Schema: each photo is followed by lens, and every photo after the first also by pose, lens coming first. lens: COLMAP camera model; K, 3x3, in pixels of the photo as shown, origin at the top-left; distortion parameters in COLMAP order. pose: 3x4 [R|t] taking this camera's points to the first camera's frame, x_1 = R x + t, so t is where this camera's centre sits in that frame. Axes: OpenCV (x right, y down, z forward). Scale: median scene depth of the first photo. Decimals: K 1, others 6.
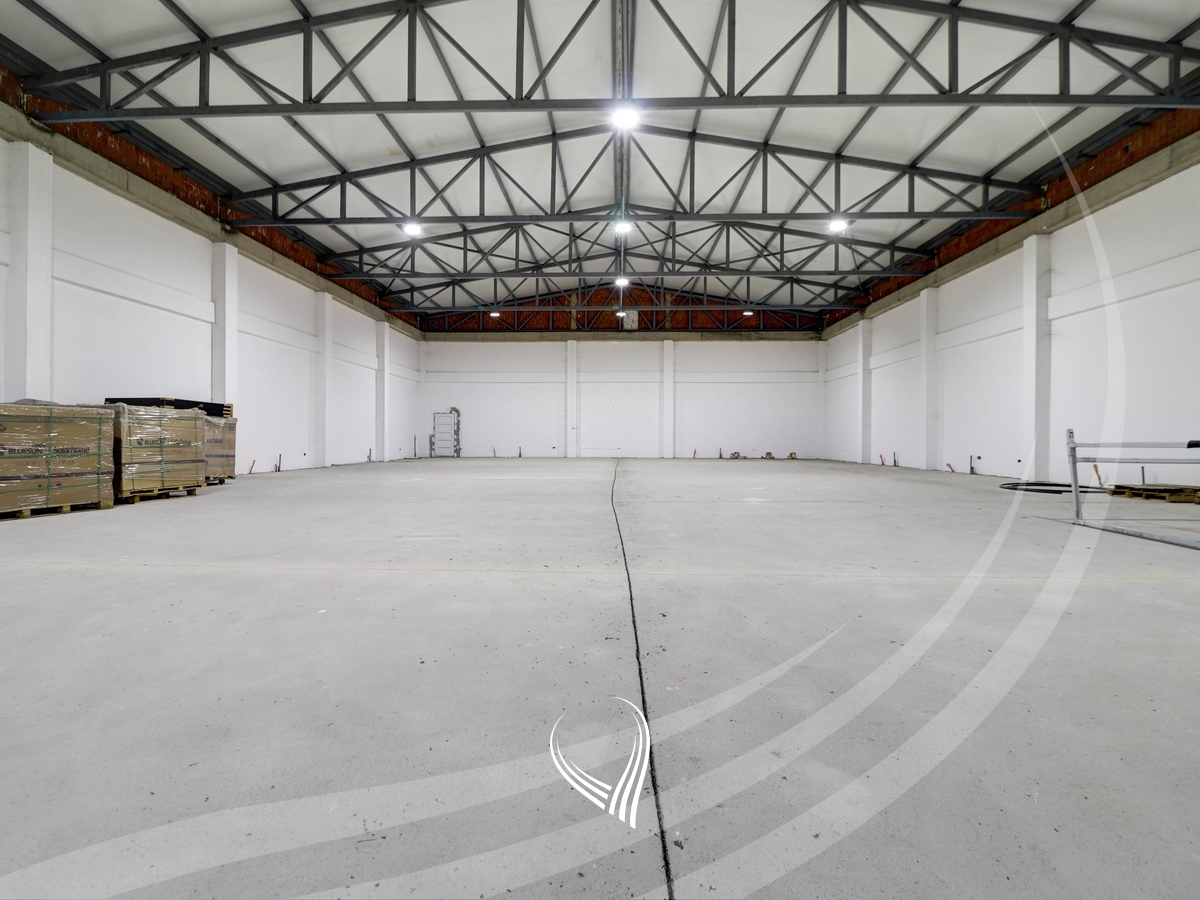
lens RADIAL K [[646.0, 0, 599.4], [0, 646.0, 443.9], [0, 0, 1]] dist [0.004429, -0.012102]
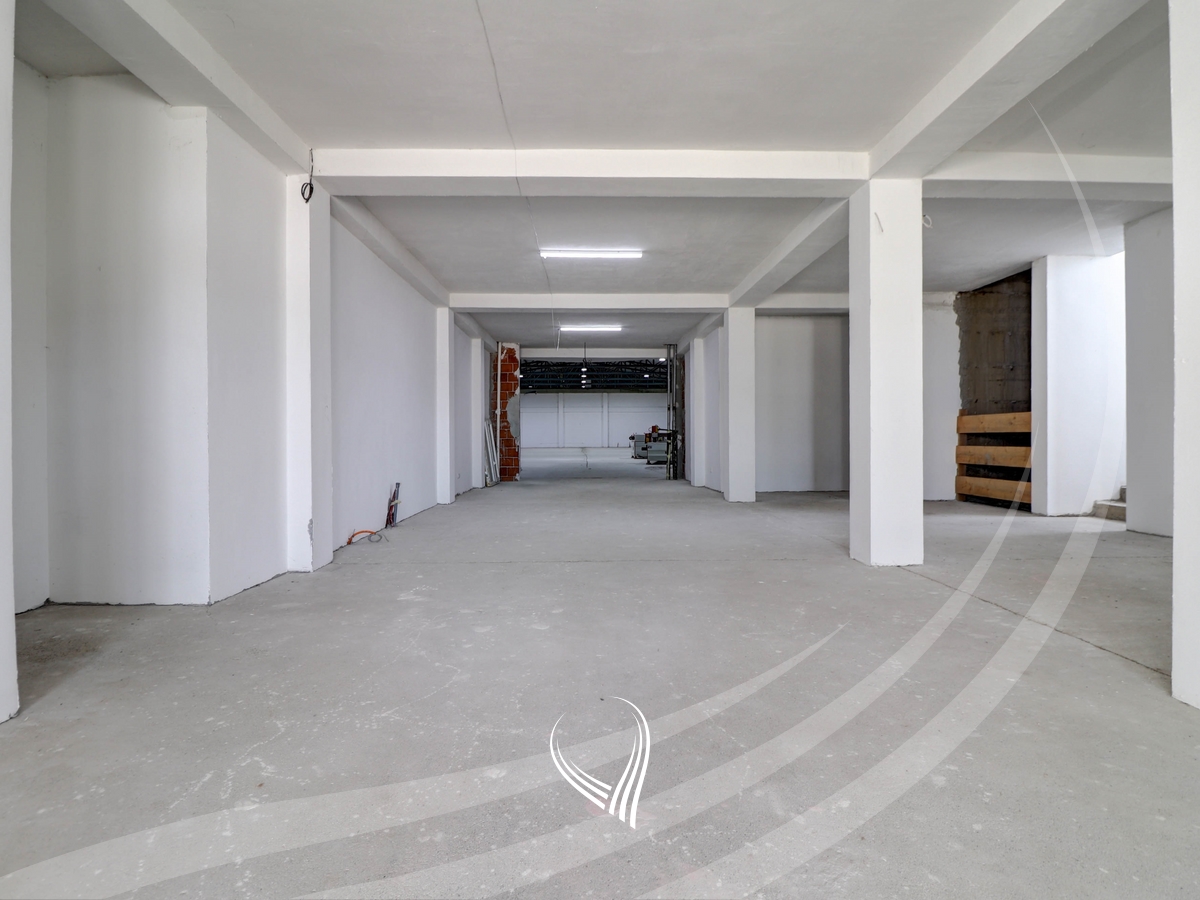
lens RADIAL K [[646.0, 0, 602.0], [0, 646.0, 446.3], [0, 0, 1]] dist [0.004429, -0.012102]
pose [[0.999984, 0.005362, 0.002049, 0.088035], [-0.005359, 0.999984, -0.001731, 0.022089], [-0.002058, 0.001720, 0.999996, -1.112611]]
